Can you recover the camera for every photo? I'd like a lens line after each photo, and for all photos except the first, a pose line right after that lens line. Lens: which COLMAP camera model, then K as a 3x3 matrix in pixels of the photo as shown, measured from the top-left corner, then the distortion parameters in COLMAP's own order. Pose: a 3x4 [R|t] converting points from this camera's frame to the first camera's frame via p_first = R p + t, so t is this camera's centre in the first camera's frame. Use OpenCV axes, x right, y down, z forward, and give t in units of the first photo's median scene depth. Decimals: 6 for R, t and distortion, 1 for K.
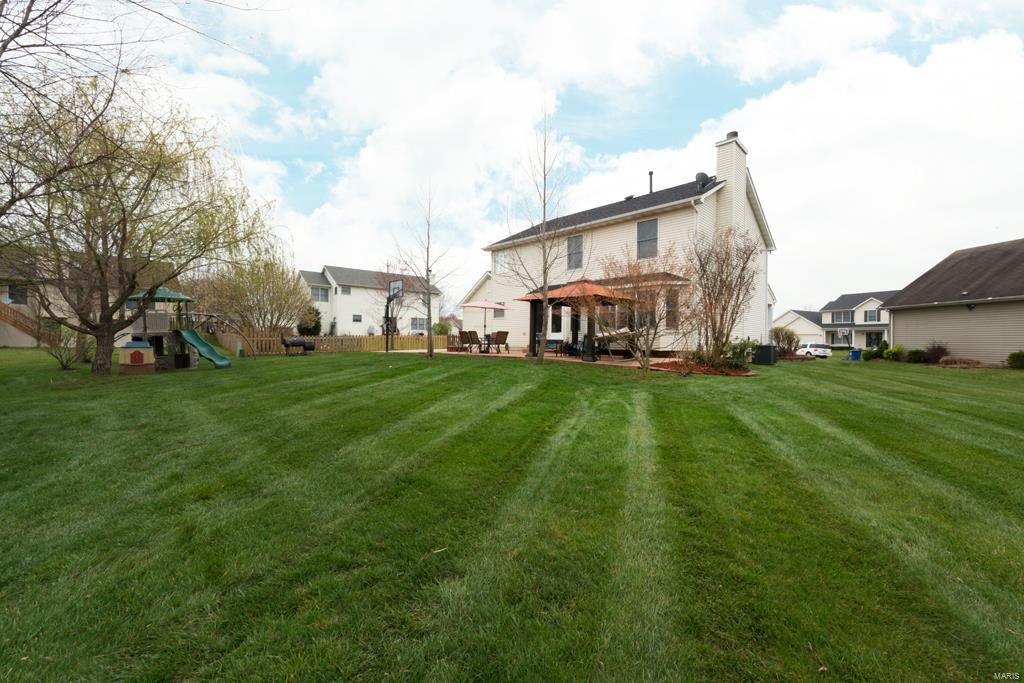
lens RADIAL K [[411.0, 0, 517.9], [0, 411.0, 340.7], [0, 0, 1]] dist [0.014626, -0.000077]
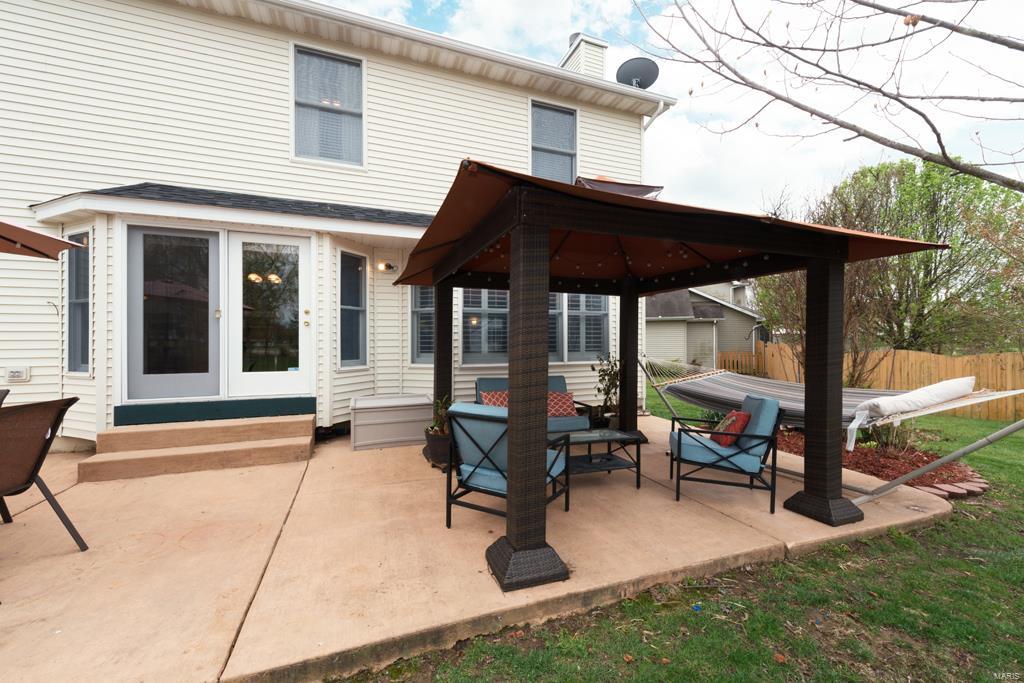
lens RADIAL K [[421.1, 0, 514.3], [0, 421.1, 340.1], [0, 0, 1]] dist [0.019425, -0.006941]
pose [[0.418088, 0.000439, 0.908406, -0.077899], [0.005647, 0.999979, -0.003083, -0.033578], [-0.908389, 0.006418, 0.418077, 0.655966]]
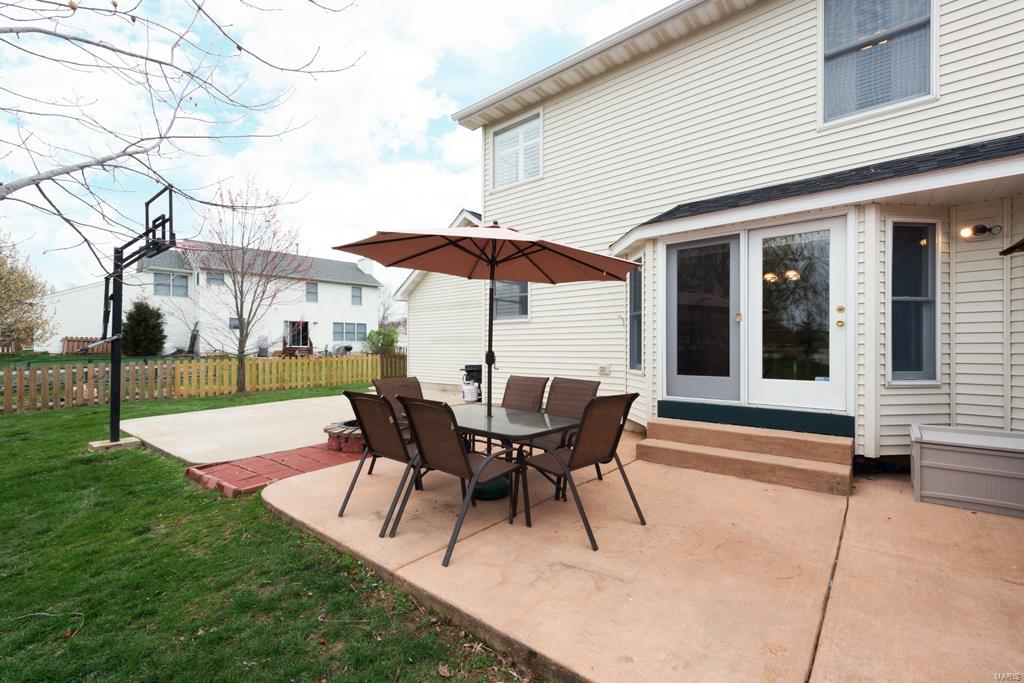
lens RADIAL K [[433.8, 0, 509.5], [0, 433.8, 347.2], [0, 0, 1]] dist [0.001995, 0.000075]
pose [[0.997738, -0.002848, 0.067165, -0.072825], [0.002947, 0.999995, -0.001367, -0.033684], [-0.067160, 0.001561, 0.997741, 0.676709]]
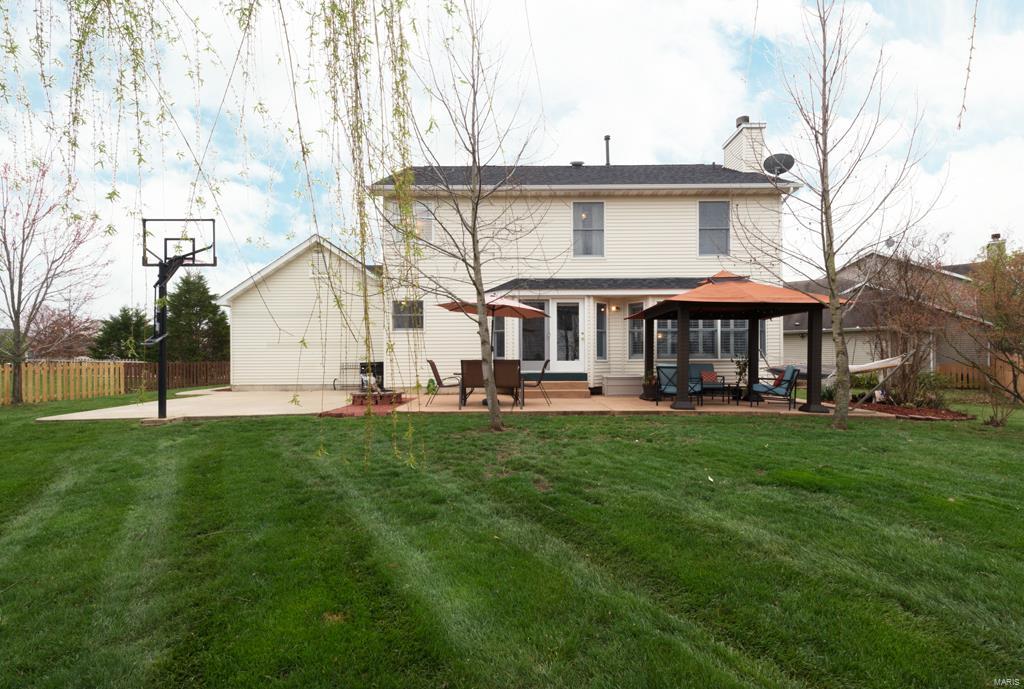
lens RADIAL K [[505.6, 0, 518.7], [0, 505.6, 364.7], [0, 0, 1]] dist [-0.001985, -0.000198]
pose [[0.711485, -0.010053, 0.702629, -0.406149], [0.008365, 0.999948, 0.005836, -0.016456], [-0.702651, 0.001725, 0.711532, 0.475880]]
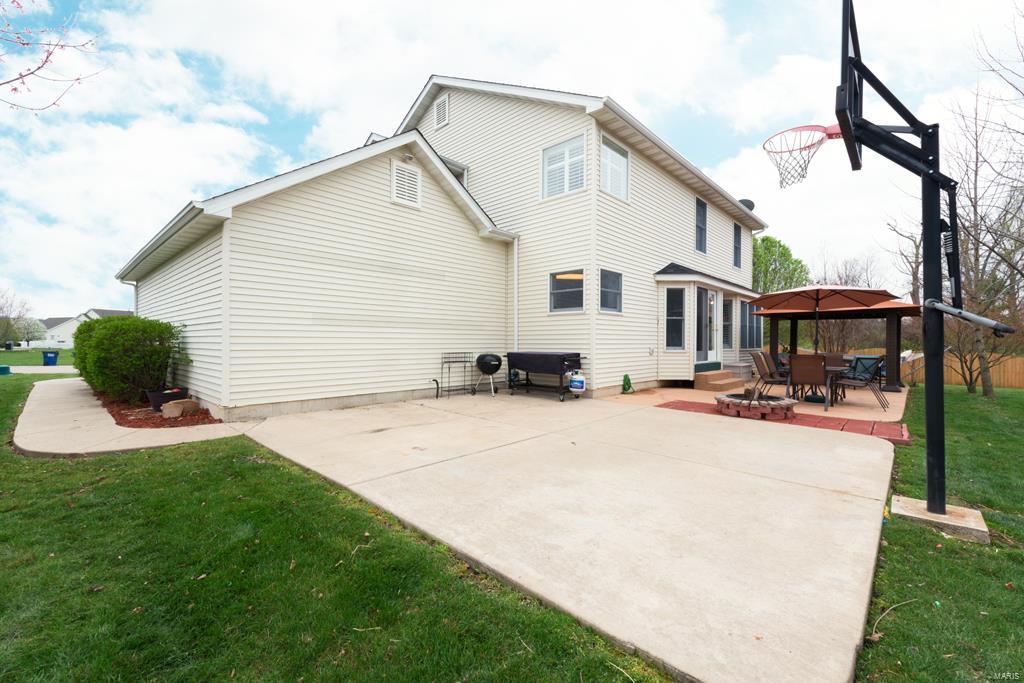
lens RADIAL K [[421.1, 0, 514.3], [0, 421.1, 340.1], [0, 0, 1]] dist [0.019425, -0.006941]
pose [[-0.017030, -0.012581, 0.999776, -0.467042], [-0.007912, 0.999891, 0.012448, -0.035319], [-0.999824, -0.007698, -0.017128, 1.167054]]
